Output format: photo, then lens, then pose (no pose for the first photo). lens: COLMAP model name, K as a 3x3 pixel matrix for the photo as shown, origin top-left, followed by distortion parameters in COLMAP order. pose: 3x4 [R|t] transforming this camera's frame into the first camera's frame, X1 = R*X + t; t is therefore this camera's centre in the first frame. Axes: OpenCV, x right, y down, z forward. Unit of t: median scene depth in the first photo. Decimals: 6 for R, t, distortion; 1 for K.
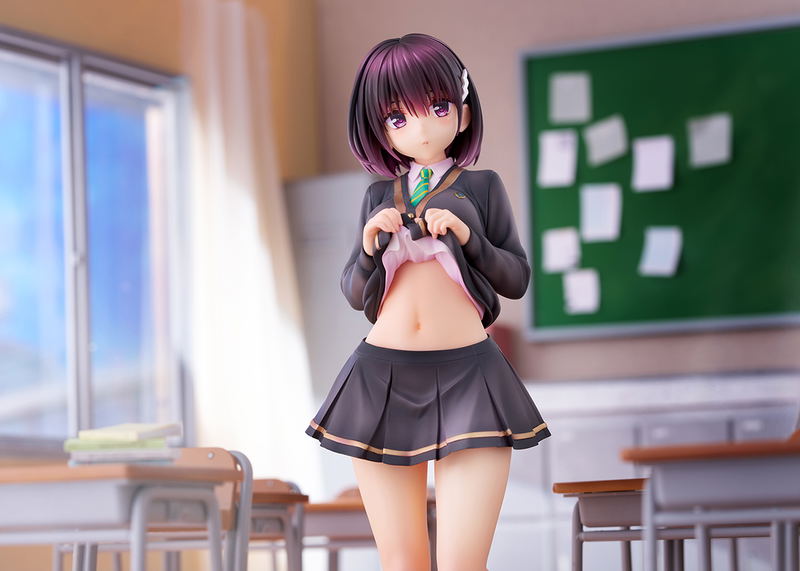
lens RADIAL K [[2809.0, 0, 400.0], [0, 2809.0, 285.5], [0, 0, 1]] dist [-0.100778, -1.199260]
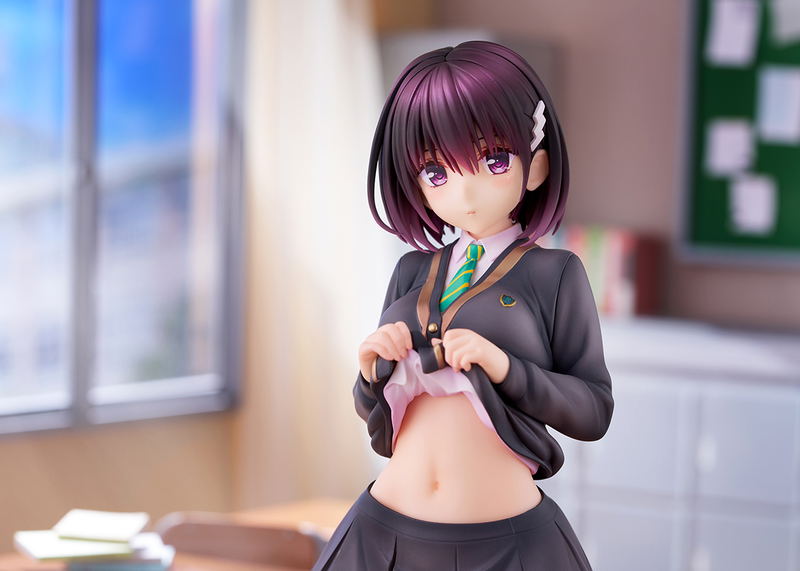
lens RADIAL K [[2809.0, 0, 400.0], [0, 2809.0, 285.5], [0, 0, 1]] dist [-0.100778, -1.199260]
pose [[0.979411, 0.068478, -0.189910, 0.126611], [-0.036712, 0.985443, 0.165997, -0.149666], [0.198512, -0.155607, 0.967667, 0.329123]]
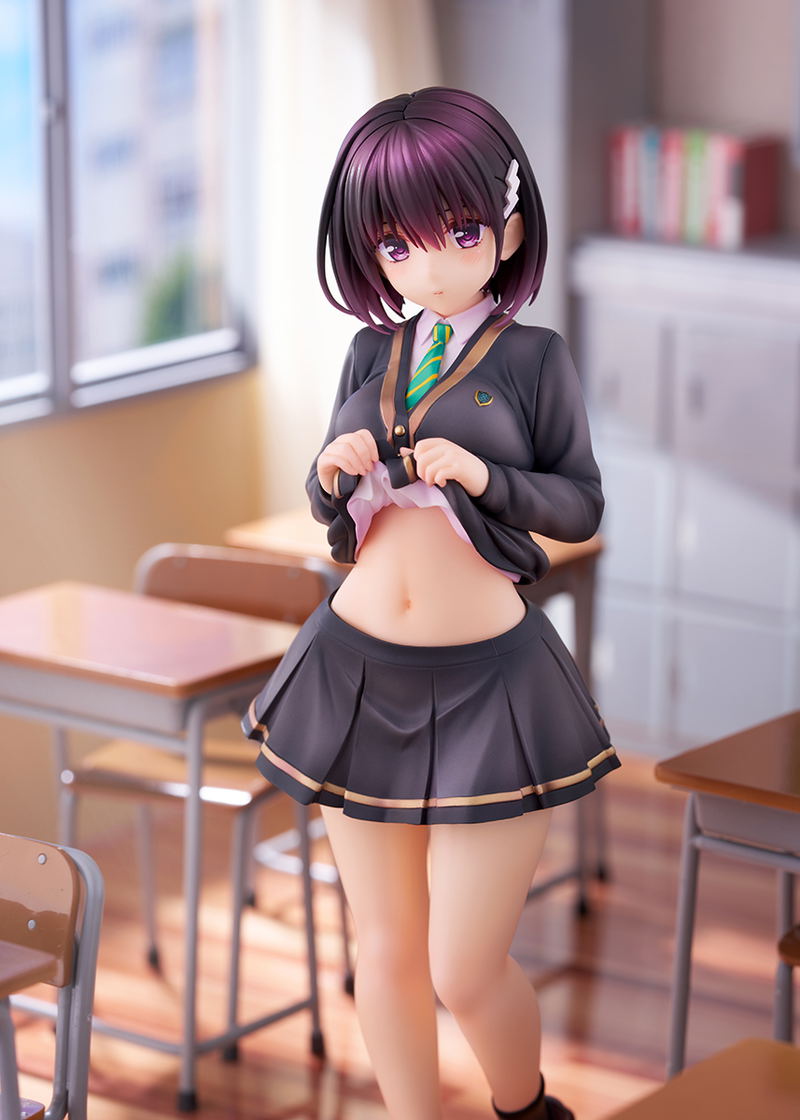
lens RADIAL K [[3932.6, 0, 400.0], [0, 3932.6, 560.0], [0, 0, 1]] dist [-0.100778, -1.199260]
pose [[0.988791, 0.065293, -0.134270, 0.120683], [-0.016932, 0.942544, 0.333652, -0.284094], [0.148341, -0.327639, 0.933085, 0.190450]]
